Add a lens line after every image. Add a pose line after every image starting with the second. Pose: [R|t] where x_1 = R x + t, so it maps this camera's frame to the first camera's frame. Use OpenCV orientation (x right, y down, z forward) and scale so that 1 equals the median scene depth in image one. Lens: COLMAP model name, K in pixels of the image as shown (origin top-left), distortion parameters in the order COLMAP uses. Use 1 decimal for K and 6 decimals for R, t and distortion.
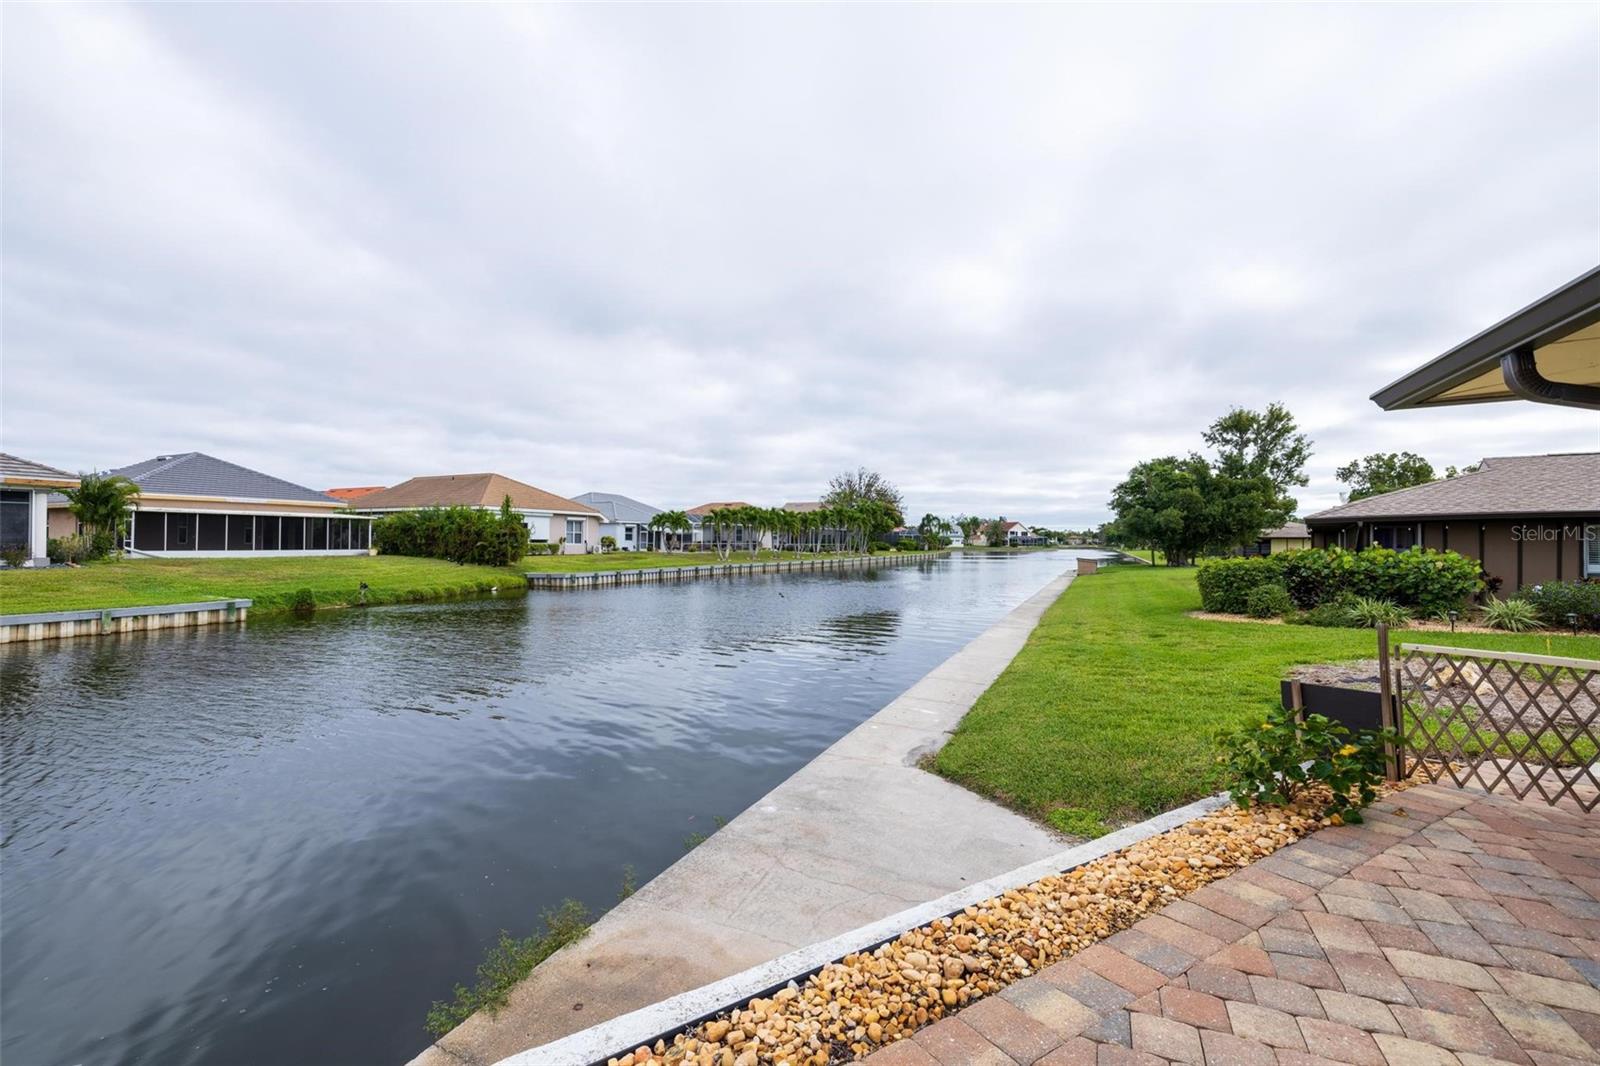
lens RADIAL K [[666.5, 0, 796.8], [0, 666.5, 532.0], [0, 0, 1]] dist [0.002849, 0.000110]
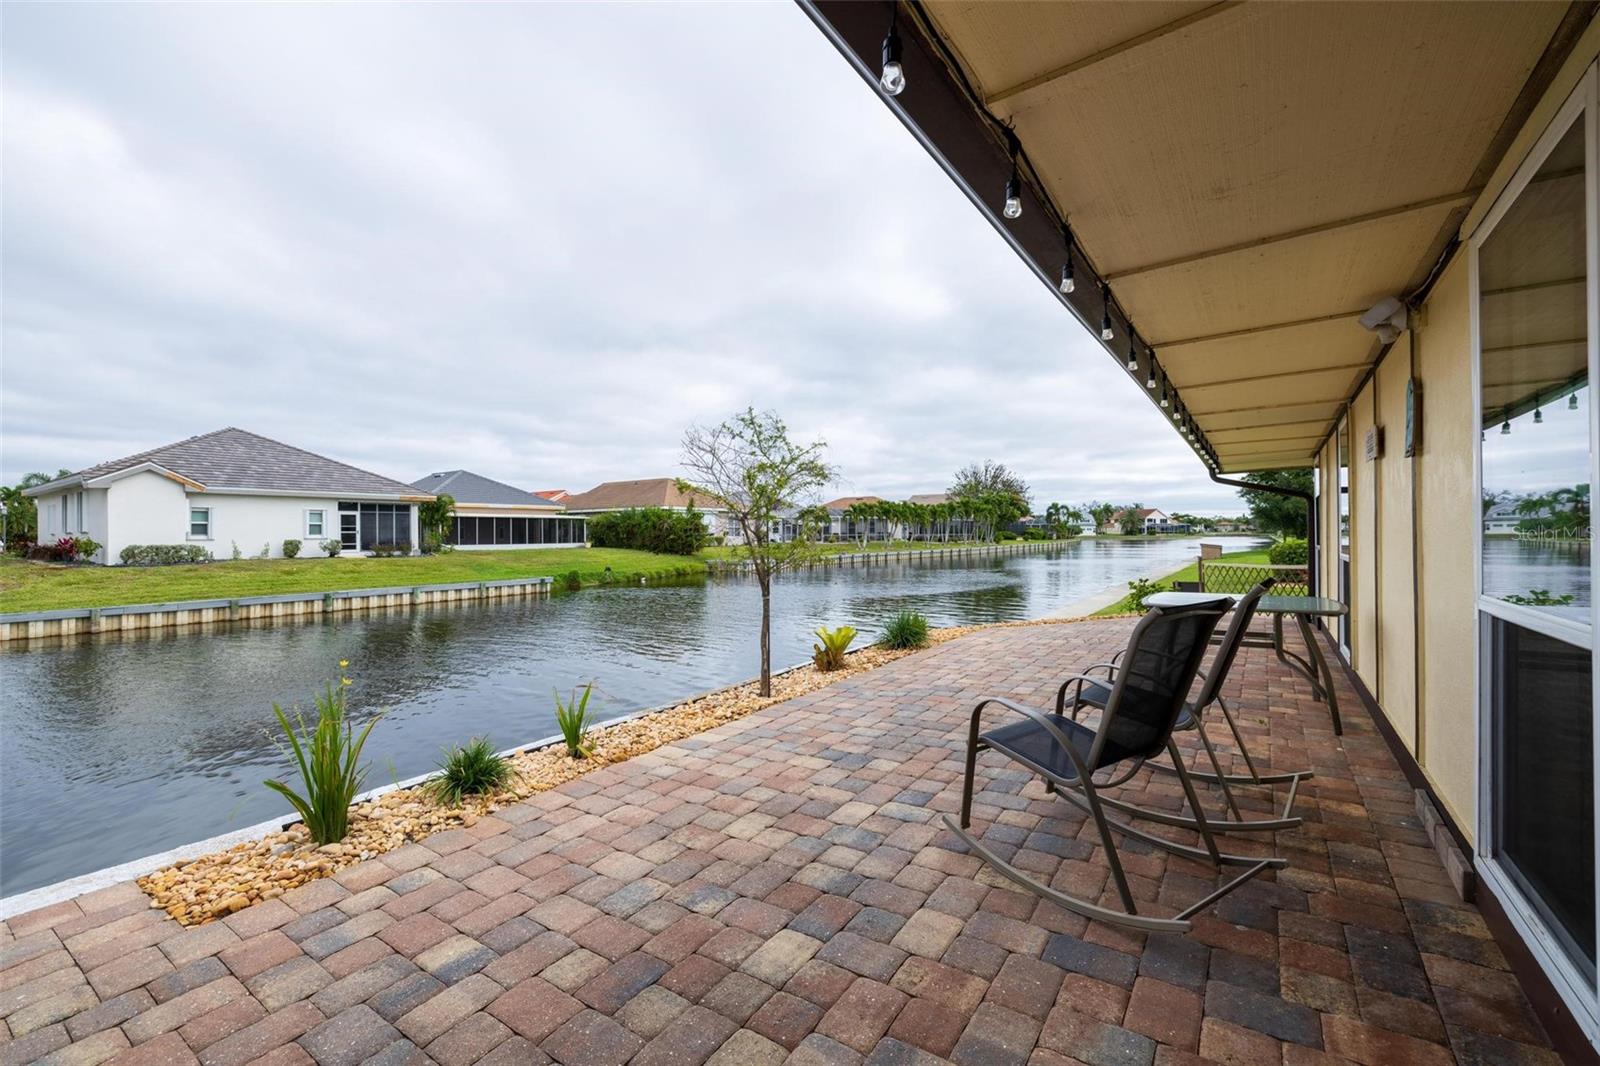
lens RADIAL K [[666.5, 0, 796.8], [0, 666.5, 532.0], [0, 0, 1]] dist [0.002849, 0.000110]
pose [[0.983896, -0.014425, -0.178157, -0.015868], [0.016538, 0.999809, 0.010378, -0.000605], [0.177973, -0.013157, 0.983947, -0.108009]]
